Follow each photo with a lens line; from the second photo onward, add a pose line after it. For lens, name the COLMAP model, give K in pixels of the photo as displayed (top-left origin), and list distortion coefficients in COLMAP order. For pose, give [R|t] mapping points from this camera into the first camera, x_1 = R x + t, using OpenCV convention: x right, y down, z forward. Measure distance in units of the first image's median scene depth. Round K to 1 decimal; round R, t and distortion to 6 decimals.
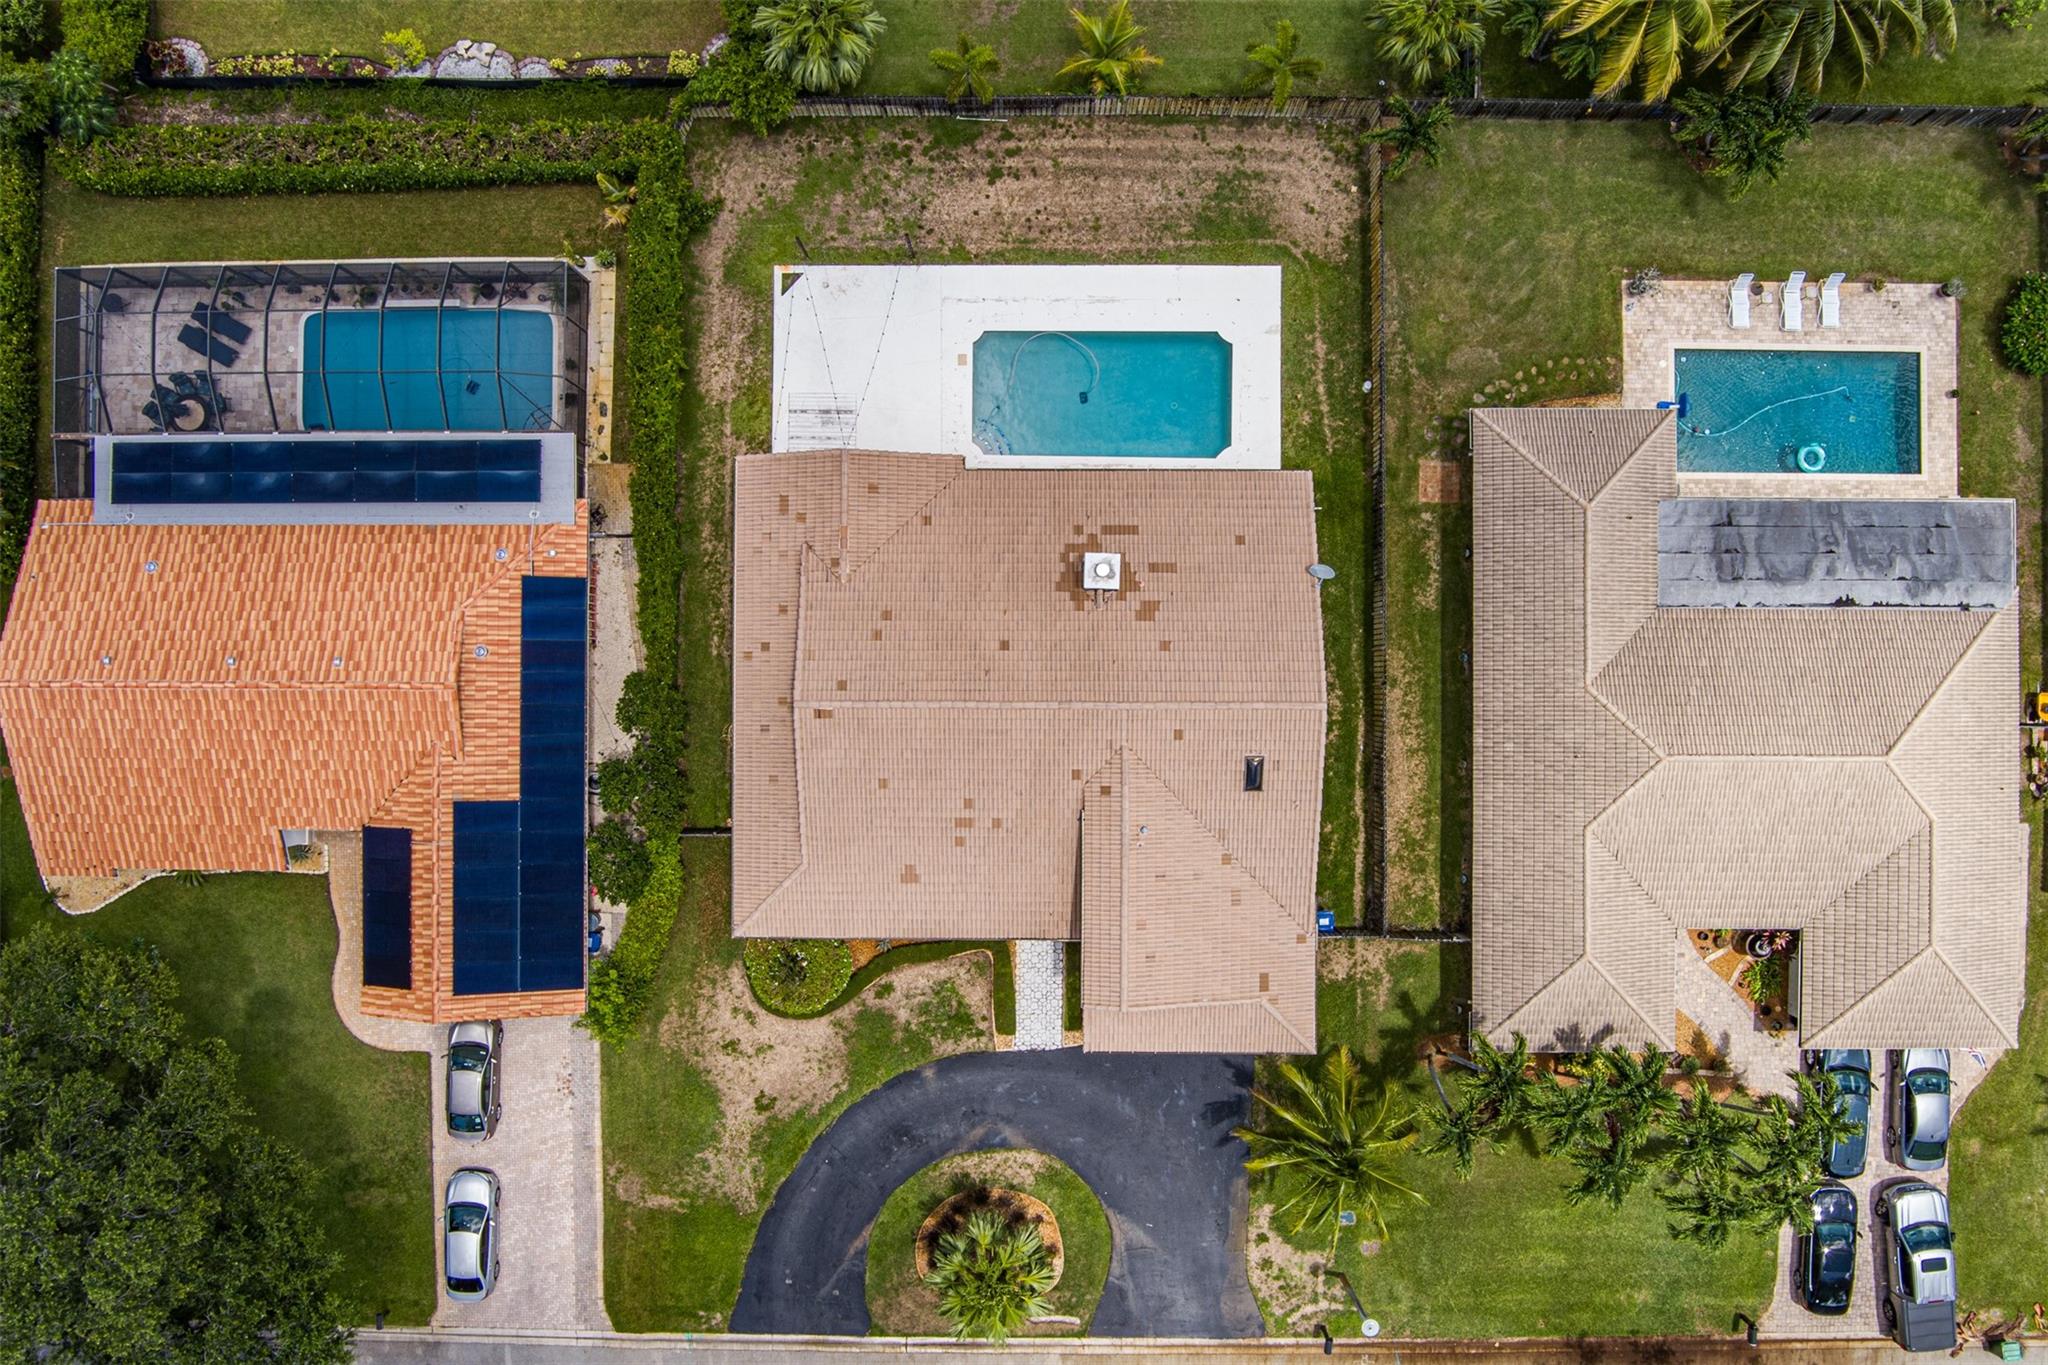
lens RADIAL K [[1657.3, 0, 1024.0], [0, 1657.3, 682.5], [0, 0, 1]] dist [-0.059598, -0.000130]
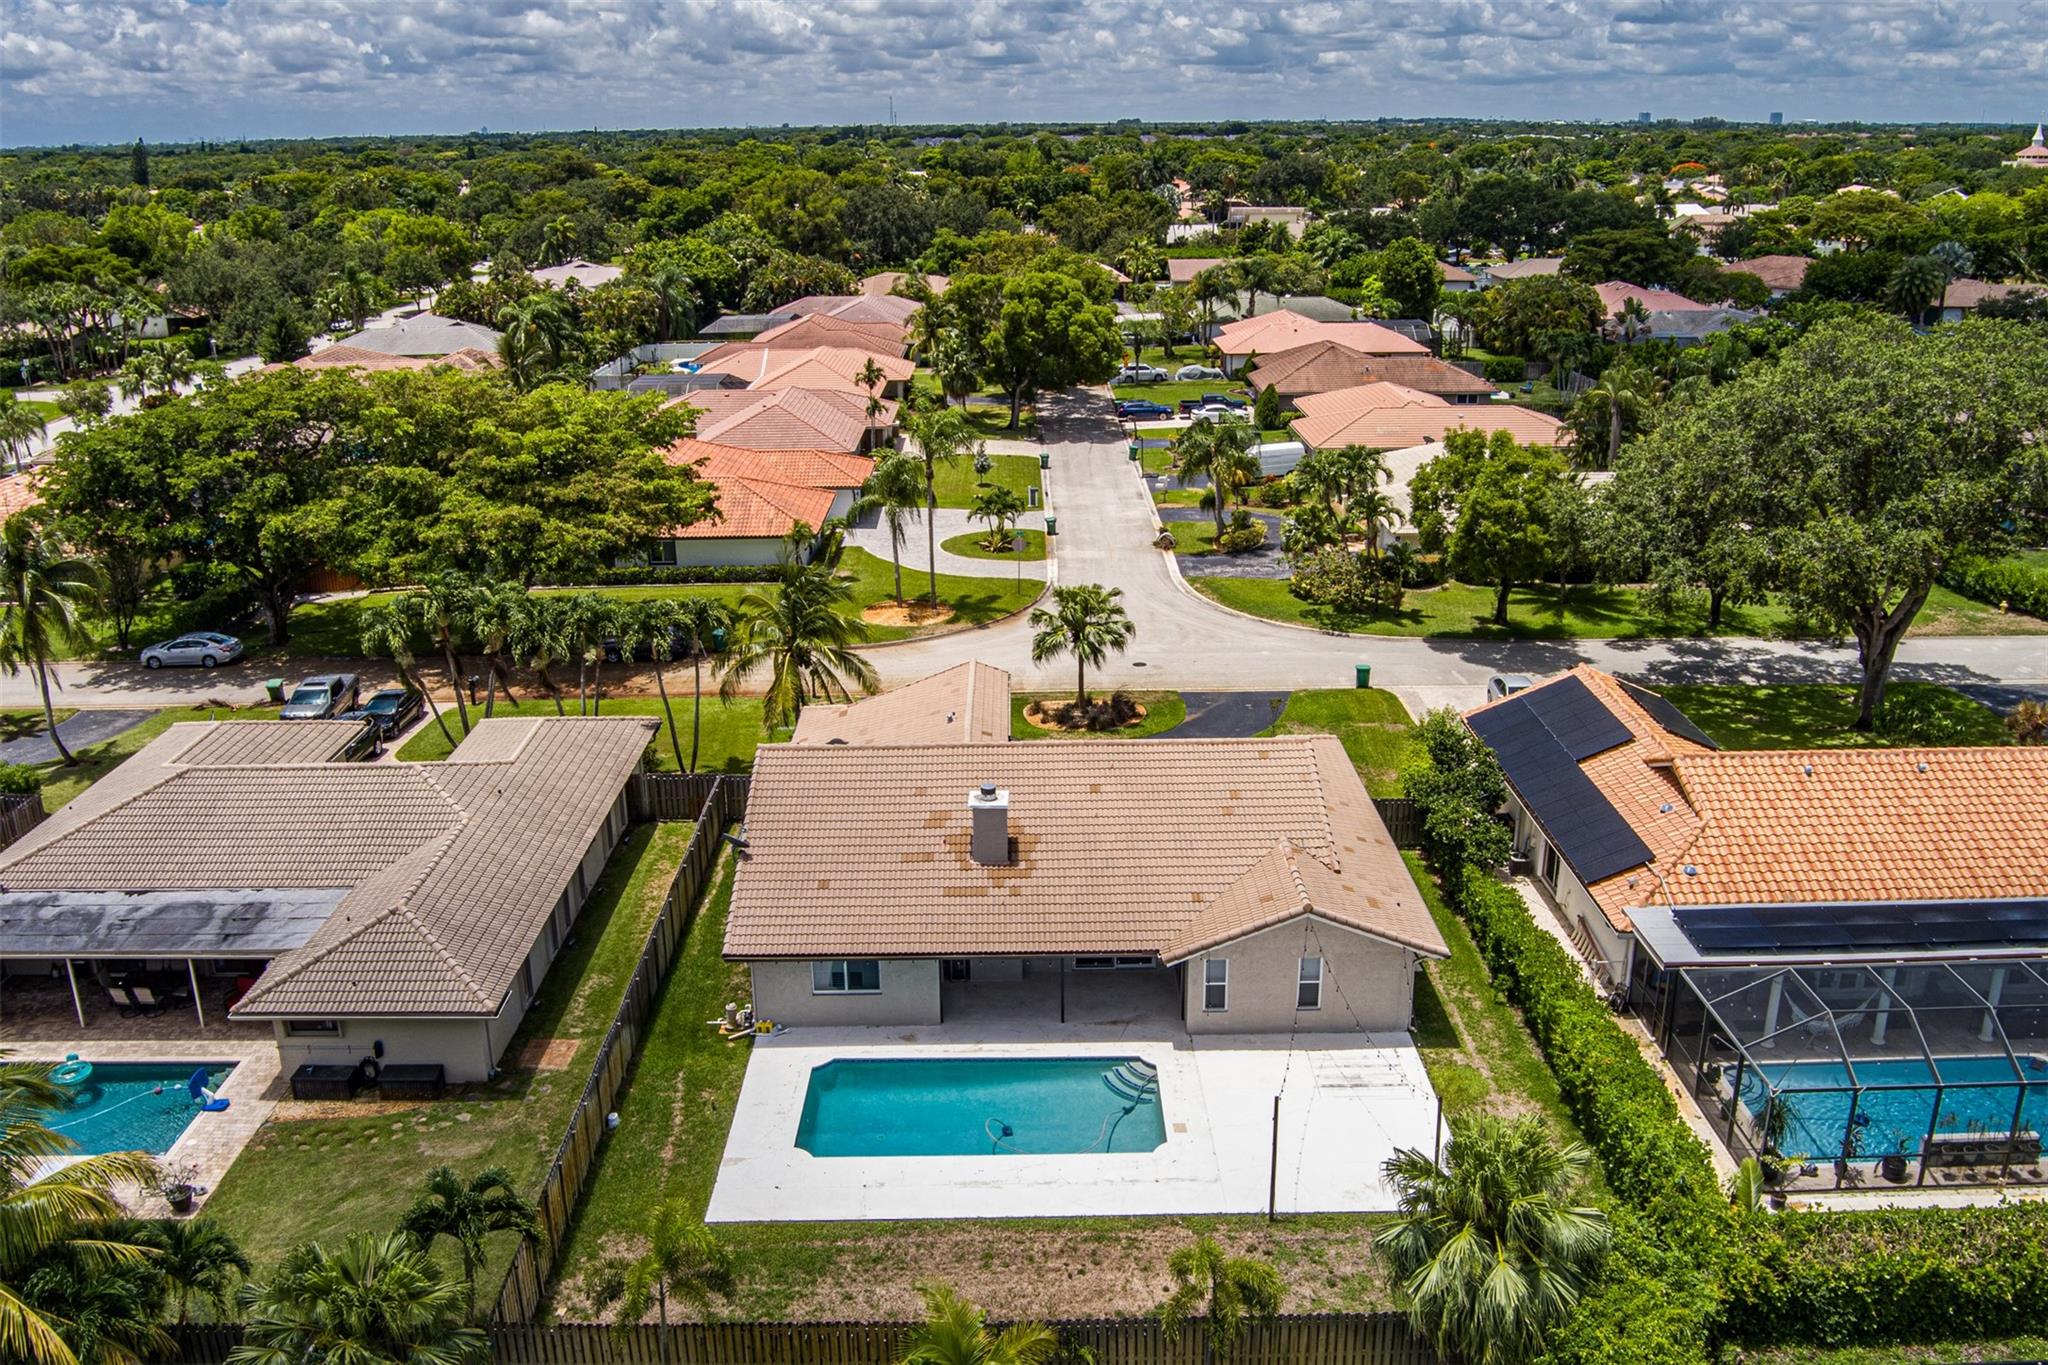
lens RADIAL K [[1679.4, 0, 1024.0], [0, 1679.4, 682.5], [0, 0, 1]] dist [-0.066271, 0.007424]
pose [[-0.999740, 0.022259, -0.004963, 0.028404], [-0.011673, -0.312501, 0.949846, -0.809453], [0.019591, 0.949657, 0.312680, 0.592941]]
